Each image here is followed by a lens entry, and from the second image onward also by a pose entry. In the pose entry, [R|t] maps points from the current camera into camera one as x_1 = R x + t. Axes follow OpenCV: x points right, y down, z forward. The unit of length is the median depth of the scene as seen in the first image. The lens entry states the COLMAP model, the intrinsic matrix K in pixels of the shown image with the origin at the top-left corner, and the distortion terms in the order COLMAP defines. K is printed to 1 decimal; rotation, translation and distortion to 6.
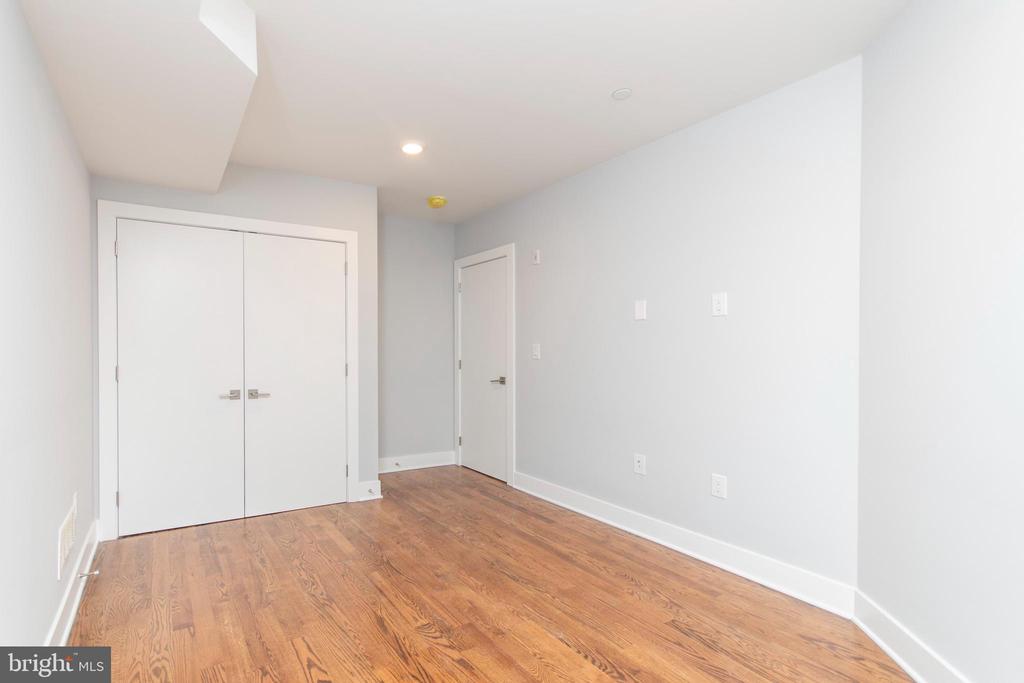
lens RADIAL K [[555.5, 0, 512.0], [0, 555.5, 341.5], [0, 0, 1]] dist [0.000097, 0.000154]
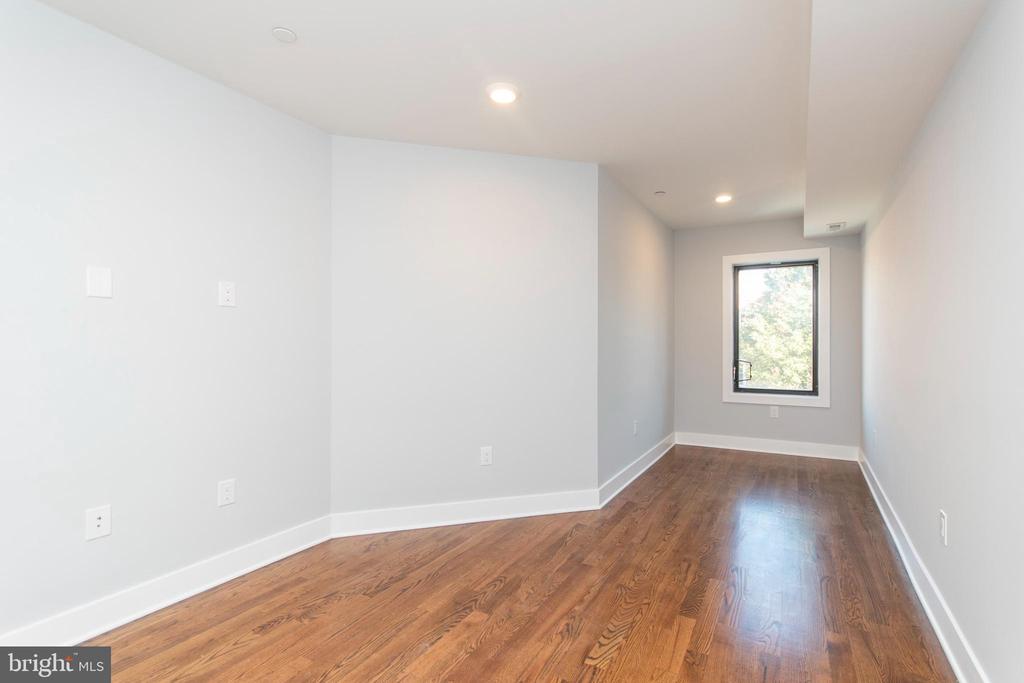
lens RADIAL K [[453.9, 0, 516.3], [0, 453.9, 340.2], [0, 0, 1]] dist [0.002487, 0.000359]
pose [[-0.422248, 0.005603, 0.906463, -0.671146], [-0.007911, 0.999920, -0.009866, 0.018897], [-0.906446, -0.011337, -0.422170, 1.178429]]
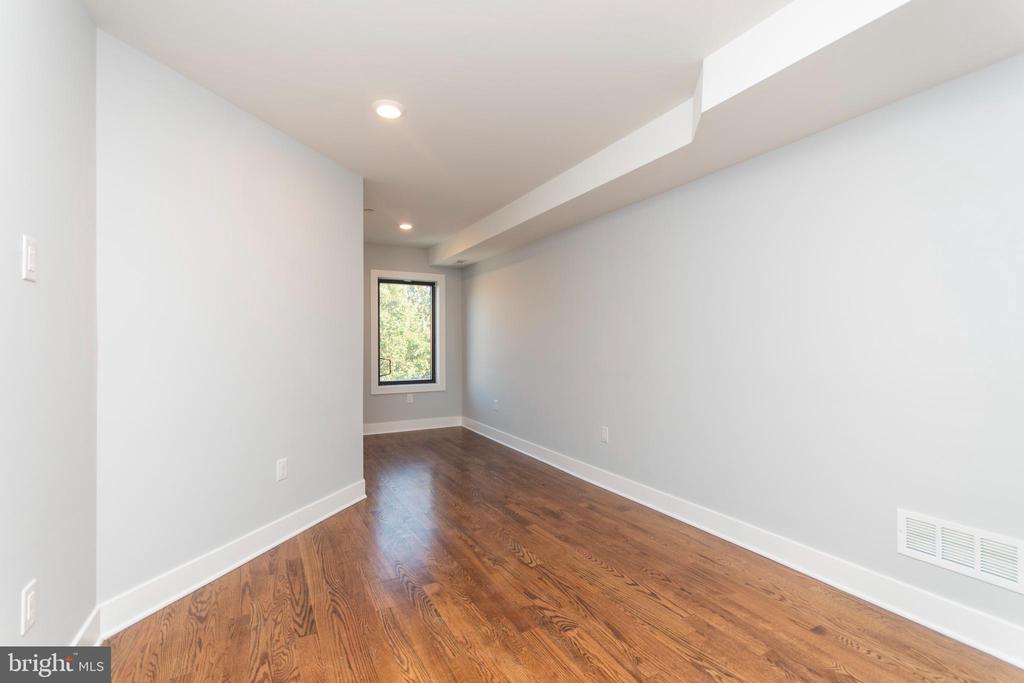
lens RADIAL K [[437.6, 0, 510.0], [0, 437.6, 350.3], [0, 0, 1]] dist [0.000004, 0.000078]
pose [[-0.984782, -0.000994, 0.173792, -0.186959], [0.000132, 0.999979, 0.006464, 0.022513], [-0.173795, 0.006389, -0.984761, 1.757047]]
